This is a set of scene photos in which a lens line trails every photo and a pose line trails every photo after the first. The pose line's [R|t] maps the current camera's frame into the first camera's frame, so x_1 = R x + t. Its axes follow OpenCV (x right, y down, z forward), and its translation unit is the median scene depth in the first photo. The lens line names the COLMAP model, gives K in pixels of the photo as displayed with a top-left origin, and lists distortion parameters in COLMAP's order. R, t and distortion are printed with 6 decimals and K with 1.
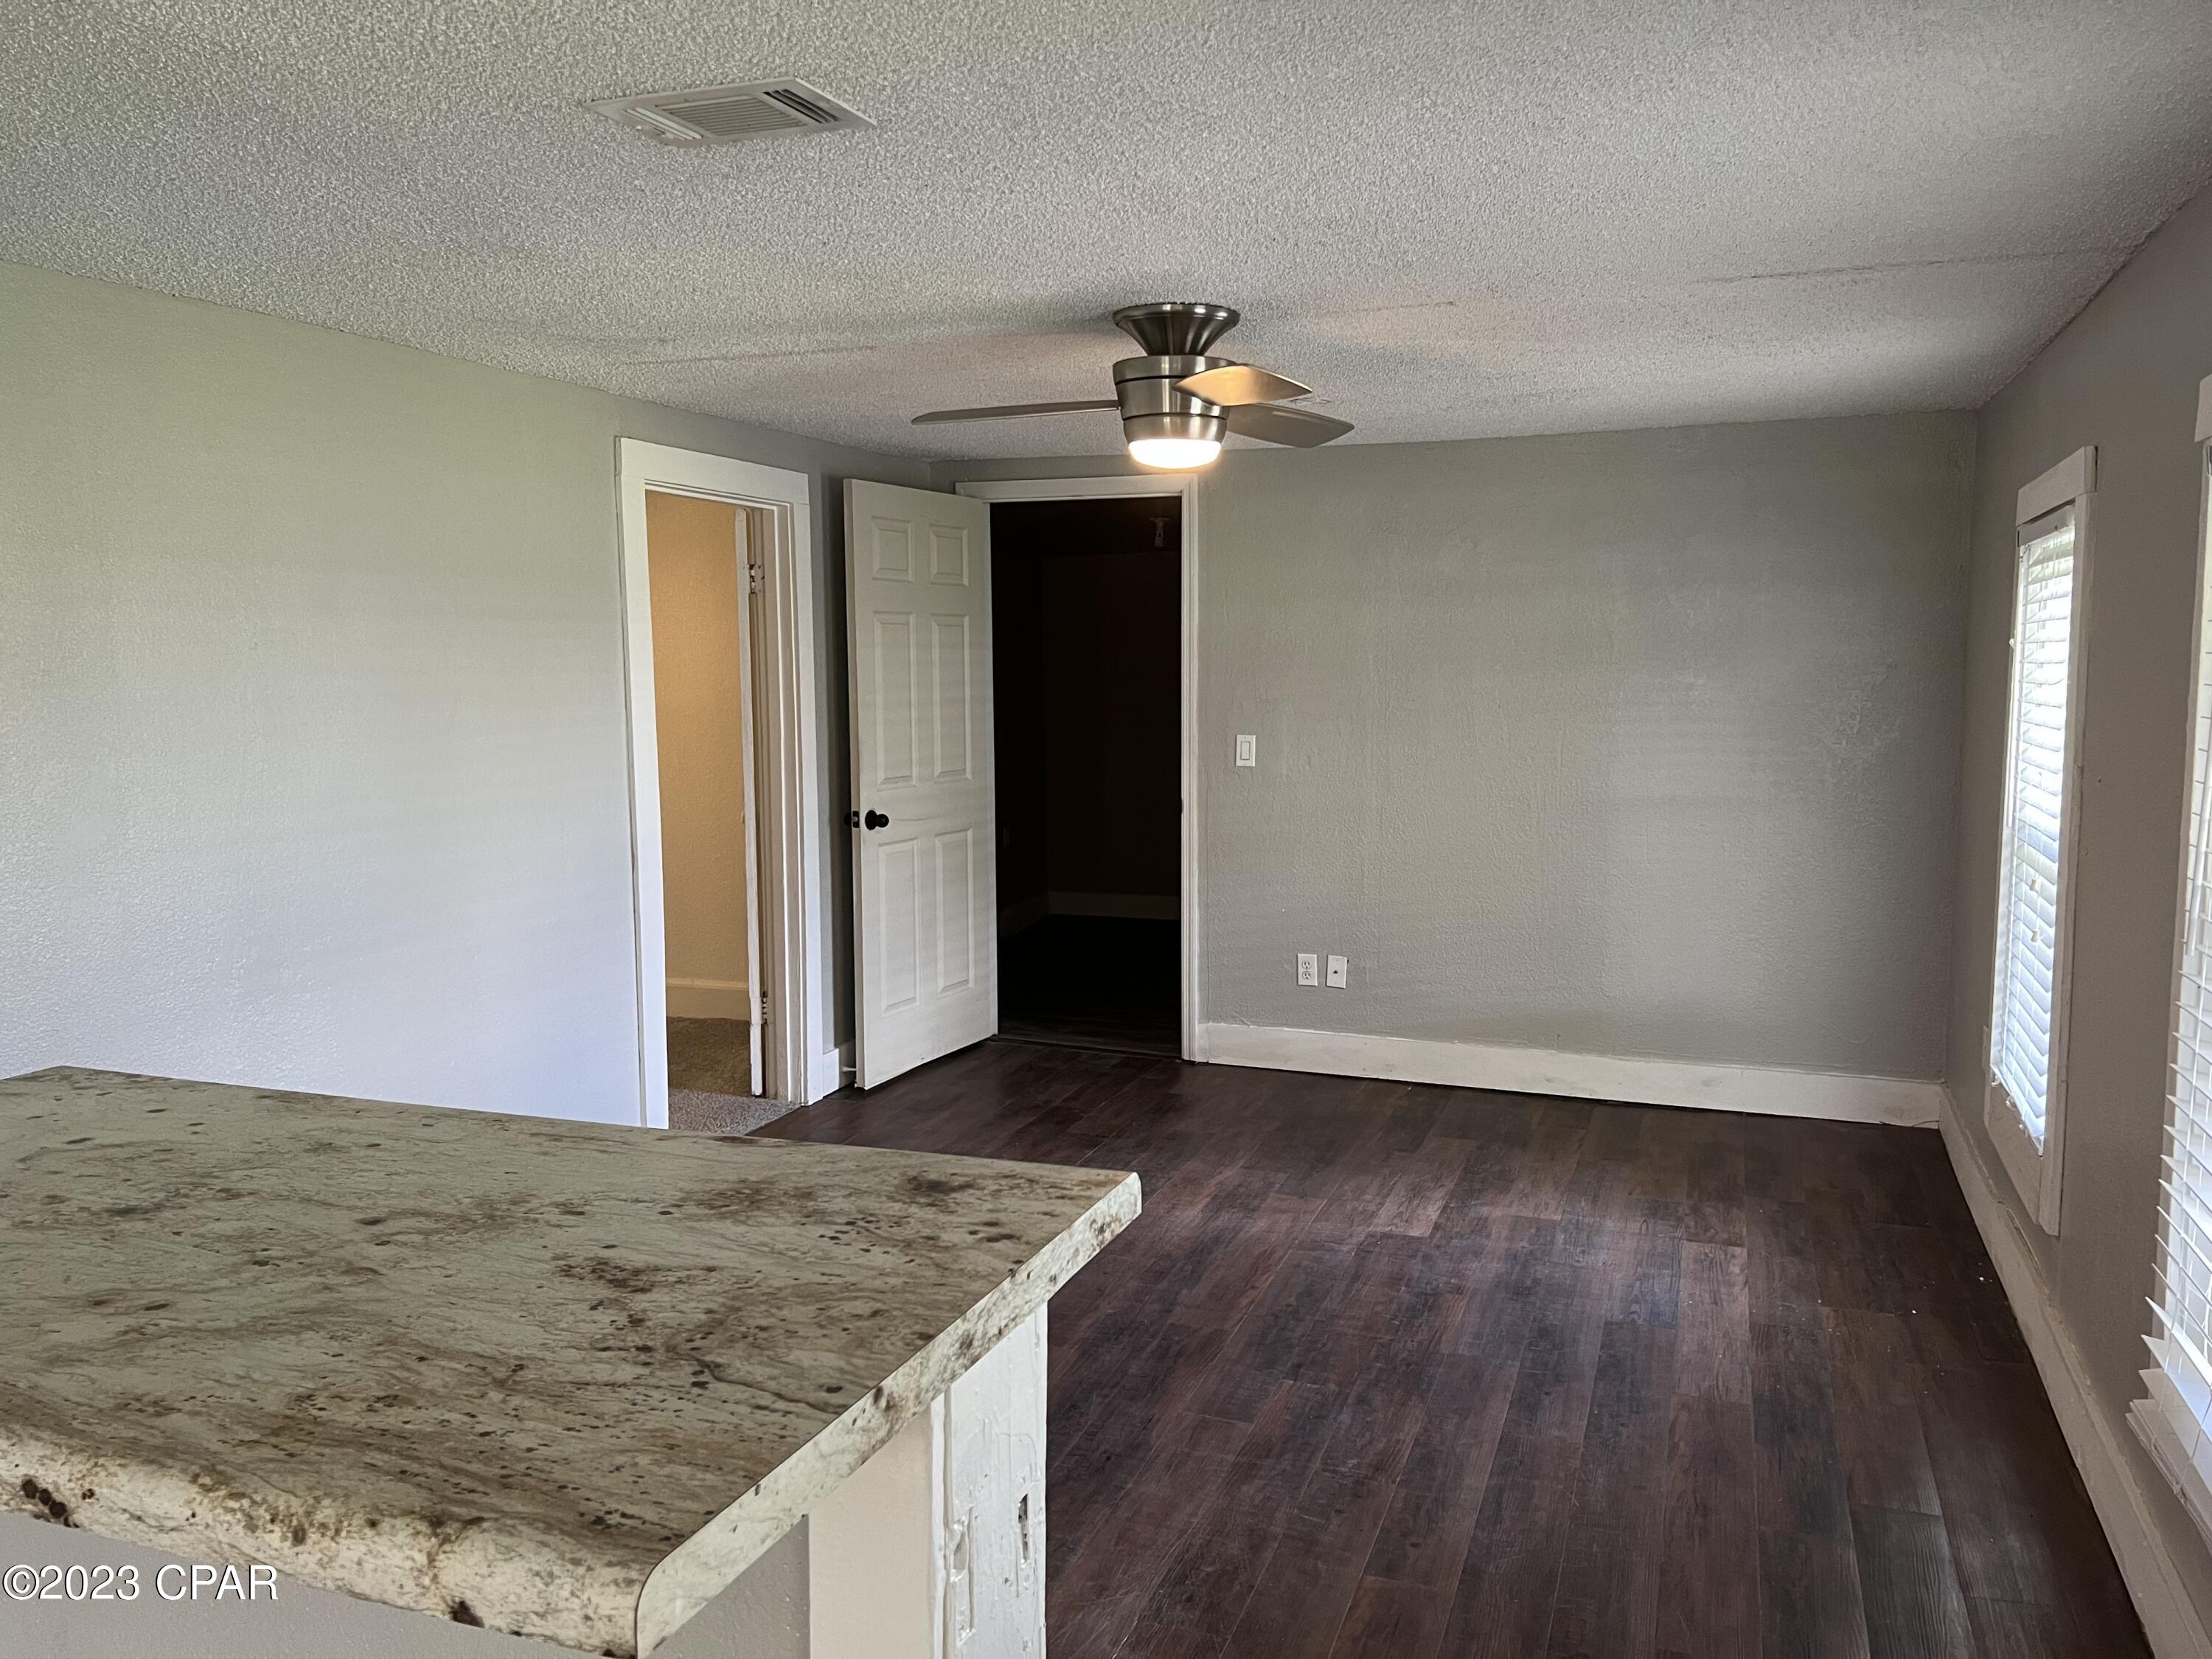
lens RADIAL K [[1683.9, 0, 1109.2], [0, 1683.9, 835.1], [0, 0, 1]] dist [0.023846, -0.027508]
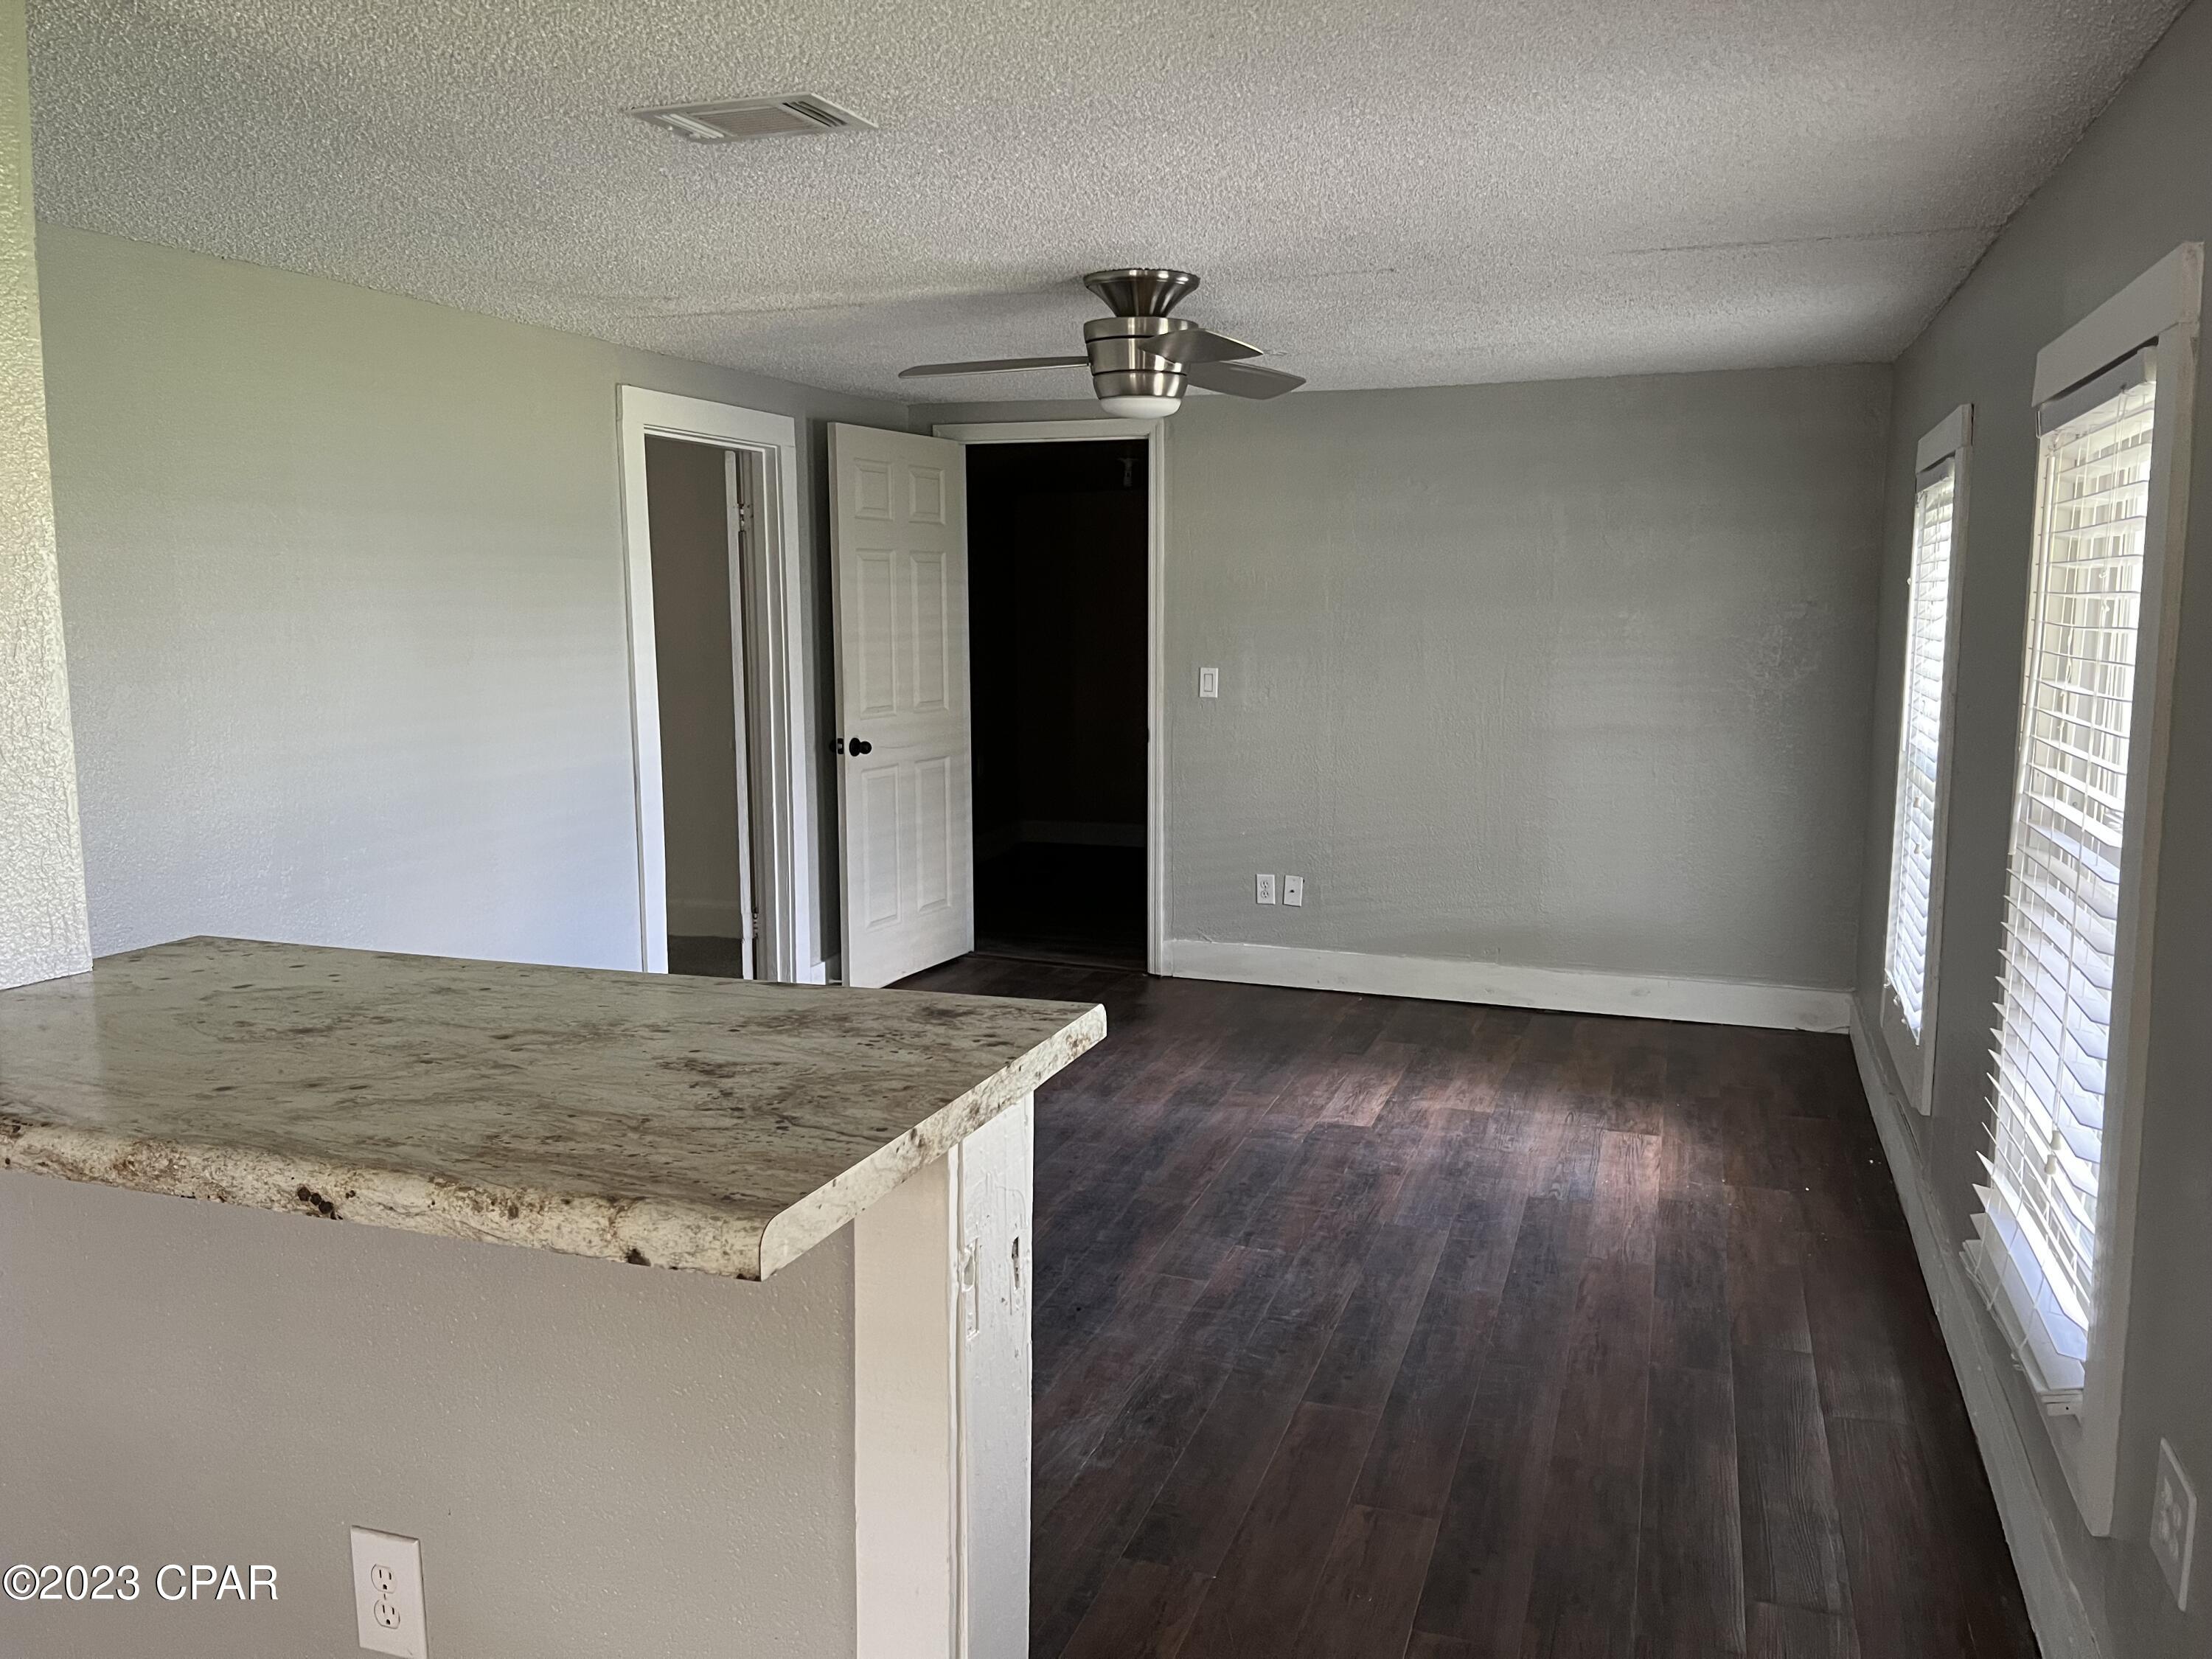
lens RADIAL K [[1683.9, 0, 1101.8], [0, 1683.9, 821.9], [0, 0, 1]] dist [0.023846, -0.027508]
pose [[0.999906, 0.000793, 0.013653, -0.000757], [-0.001203, 0.999549, 0.030006, 0.010799], [-0.013623, -0.030020, 0.999456, -0.107649]]
